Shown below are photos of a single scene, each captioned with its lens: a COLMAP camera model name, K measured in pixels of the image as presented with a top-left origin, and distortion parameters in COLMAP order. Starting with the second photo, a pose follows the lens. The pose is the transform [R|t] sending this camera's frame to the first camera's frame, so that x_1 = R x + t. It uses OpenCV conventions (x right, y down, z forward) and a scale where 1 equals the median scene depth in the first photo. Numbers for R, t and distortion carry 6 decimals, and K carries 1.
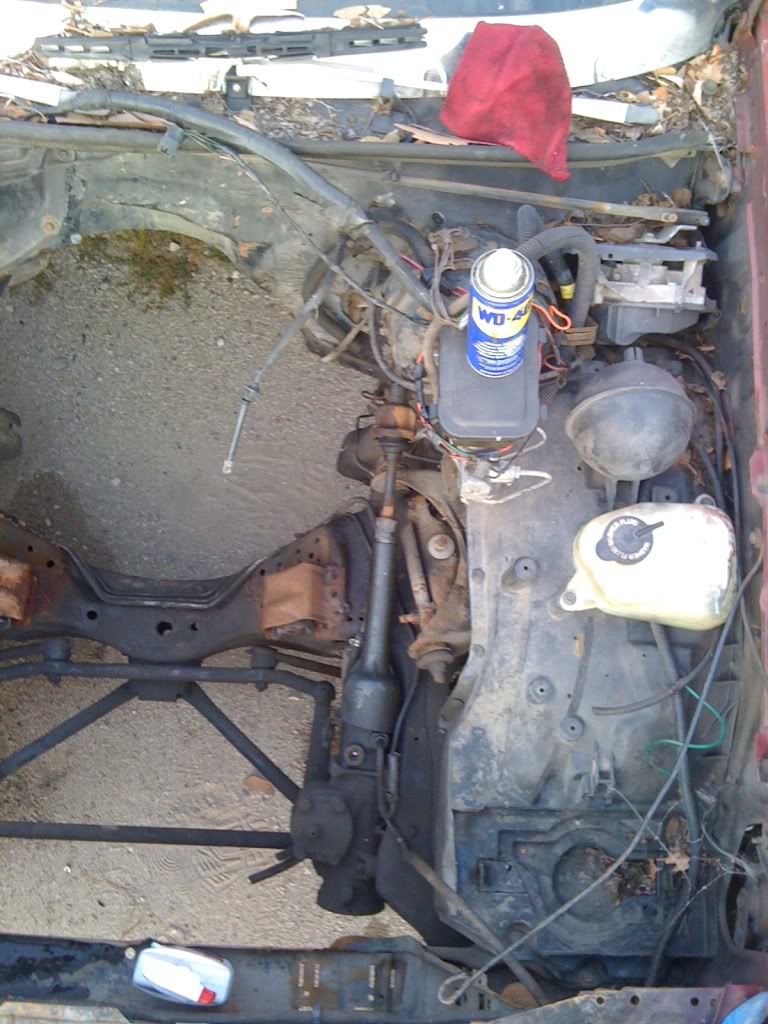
lens RADIAL K [[1080.7, 0, 380.2], [0, 1080.7, 530.4], [0, 0, 1]] dist [0.062531, -0.255725]
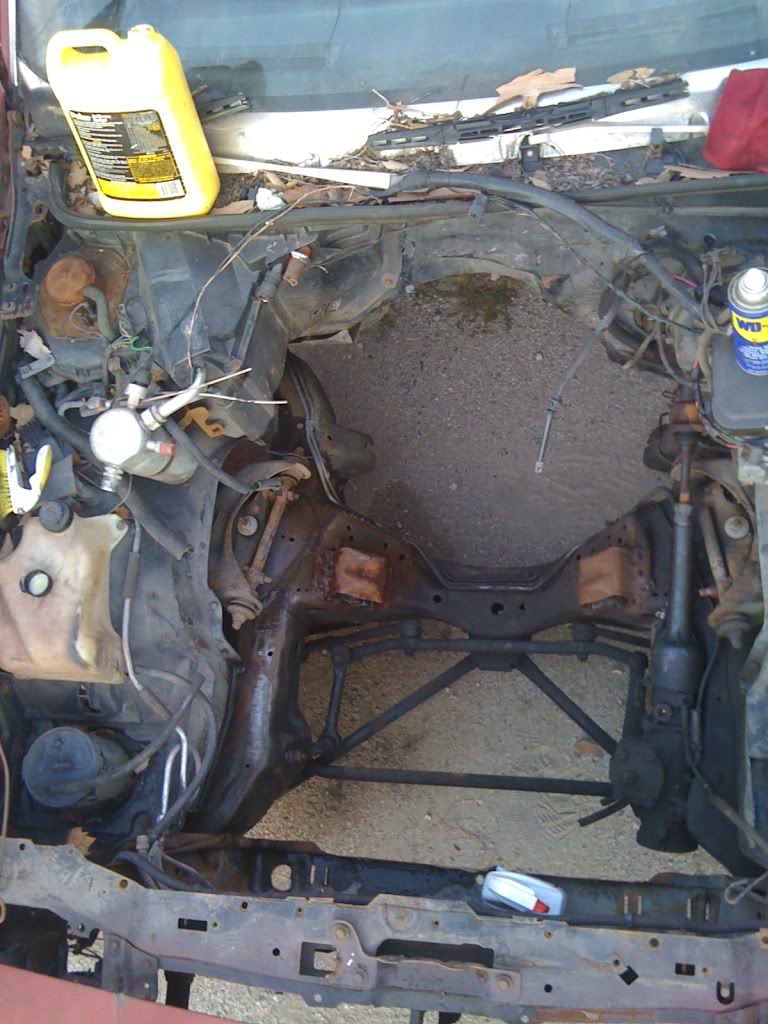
lens RADIAL K [[1080.7, 0, 380.2], [0, 1080.7, 530.4], [0, 0, 1]] dist [0.062531, -0.255725]
pose [[0.948828, -0.045405, -0.312514, 0.058181], [0.044939, 0.998952, -0.008696, 0.012158], [0.312581, -0.005793, 0.949873, -0.174264]]
